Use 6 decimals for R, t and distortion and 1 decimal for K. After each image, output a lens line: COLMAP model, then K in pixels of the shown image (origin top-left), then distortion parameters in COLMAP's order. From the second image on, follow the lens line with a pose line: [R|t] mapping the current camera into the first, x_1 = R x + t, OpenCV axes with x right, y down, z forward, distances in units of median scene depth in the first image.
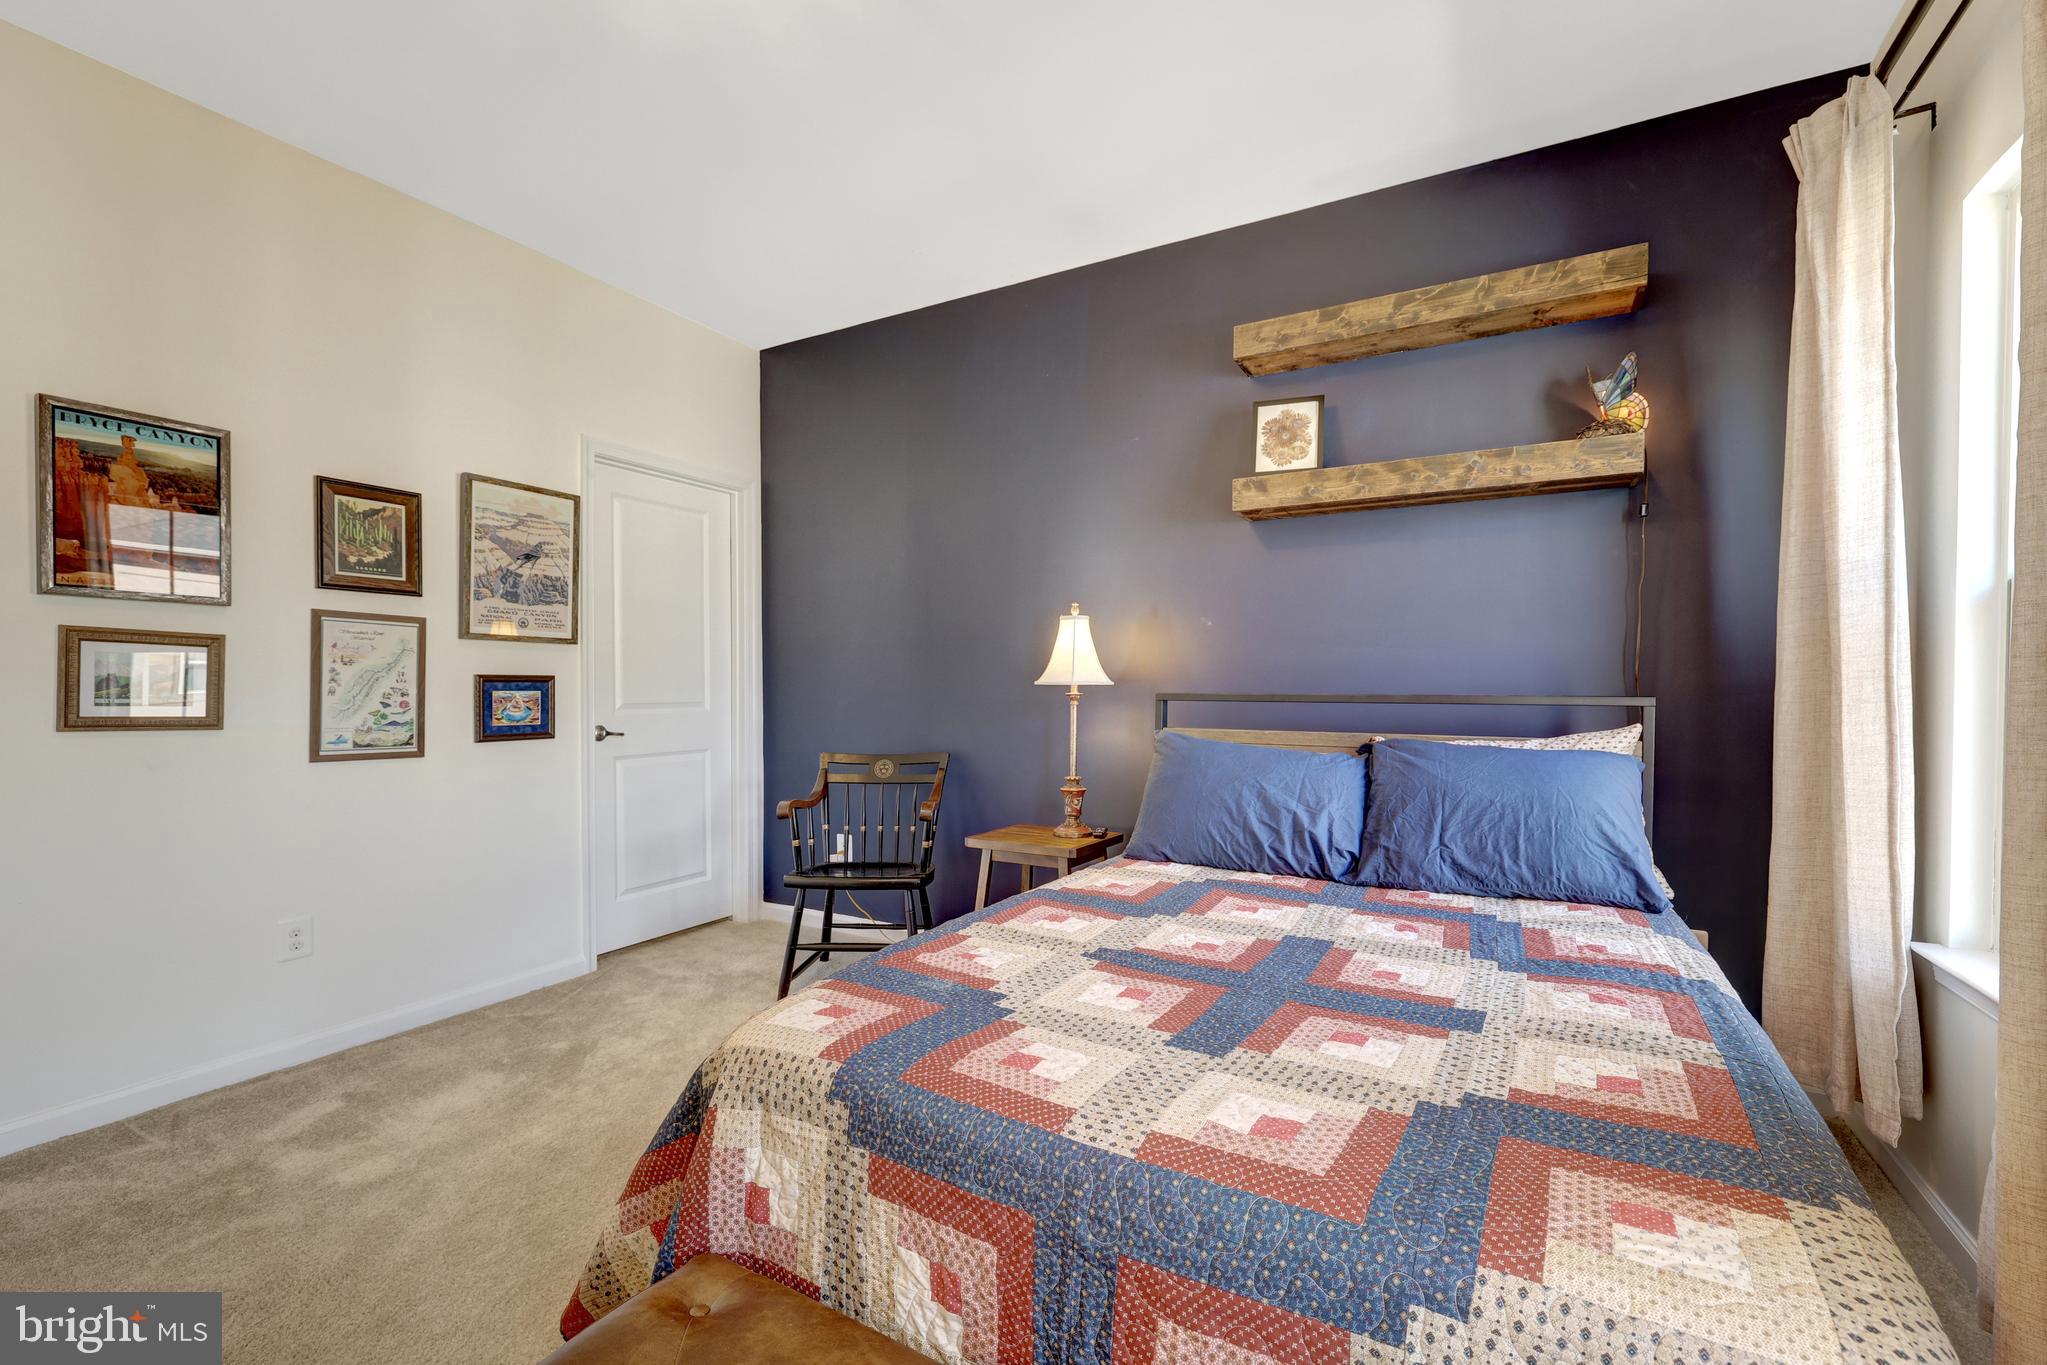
lens RADIAL K [[873.1, 0, 1019.0], [0, 873.1, 704.9], [0, 0, 1]] dist [-0.000037, 0.000054]
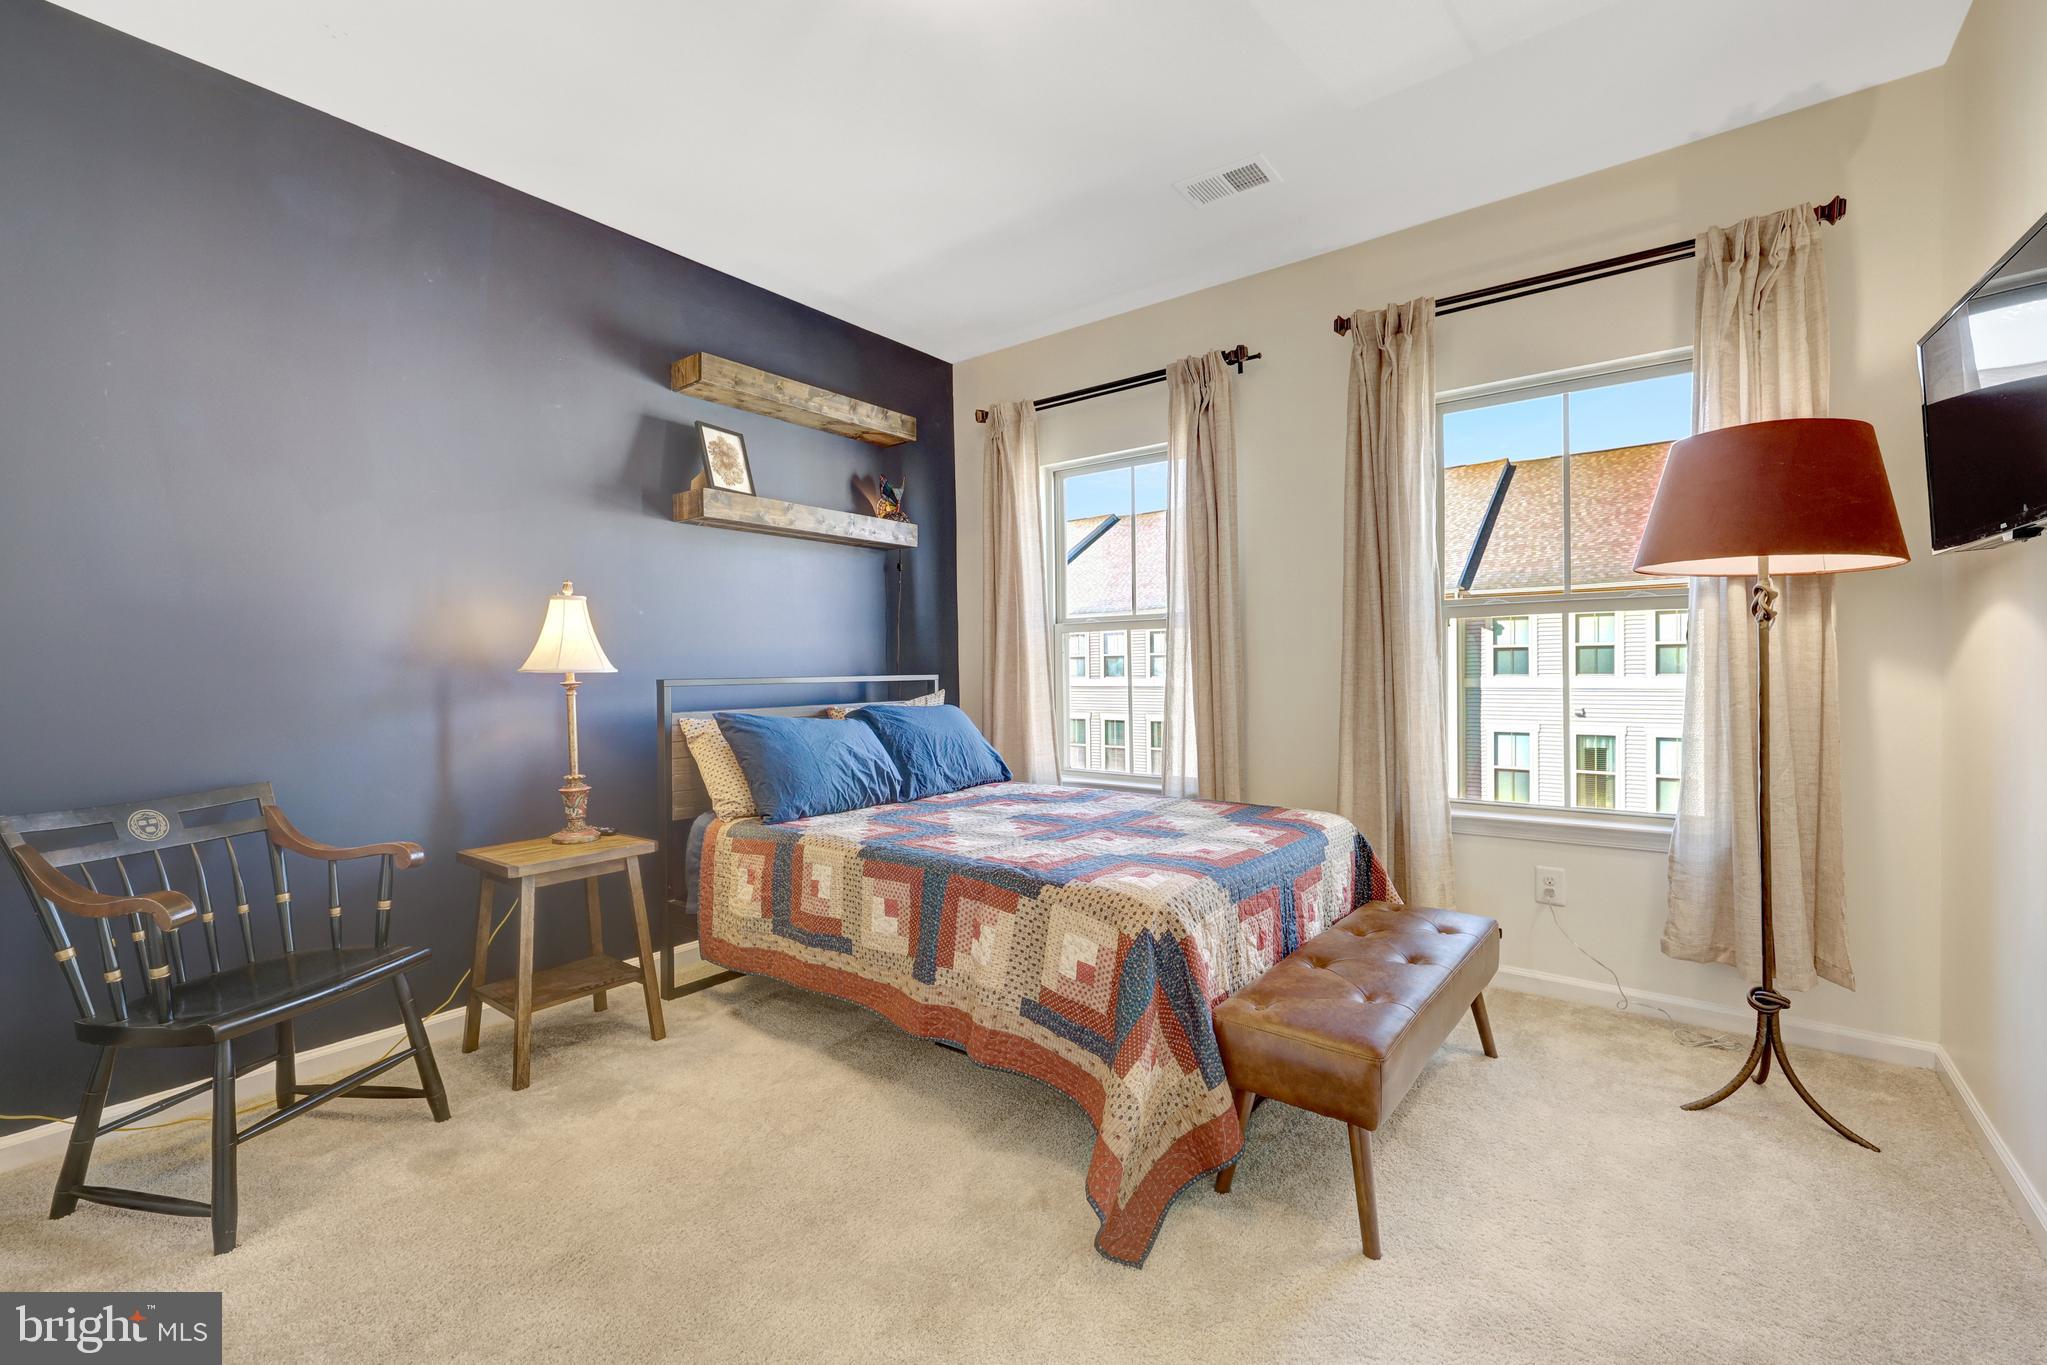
lens RADIAL K [[880.1, 0, 1020.5], [0, 880.1, 674.5], [0, 0, 1]] dist [0.000202, 0.000255]
pose [[0.133753, -0.013710, 0.990920, -0.842039], [0.031714, 0.999451, 0.009548, -0.016724], [-0.990507, 0.030149, 0.134114, 0.461095]]
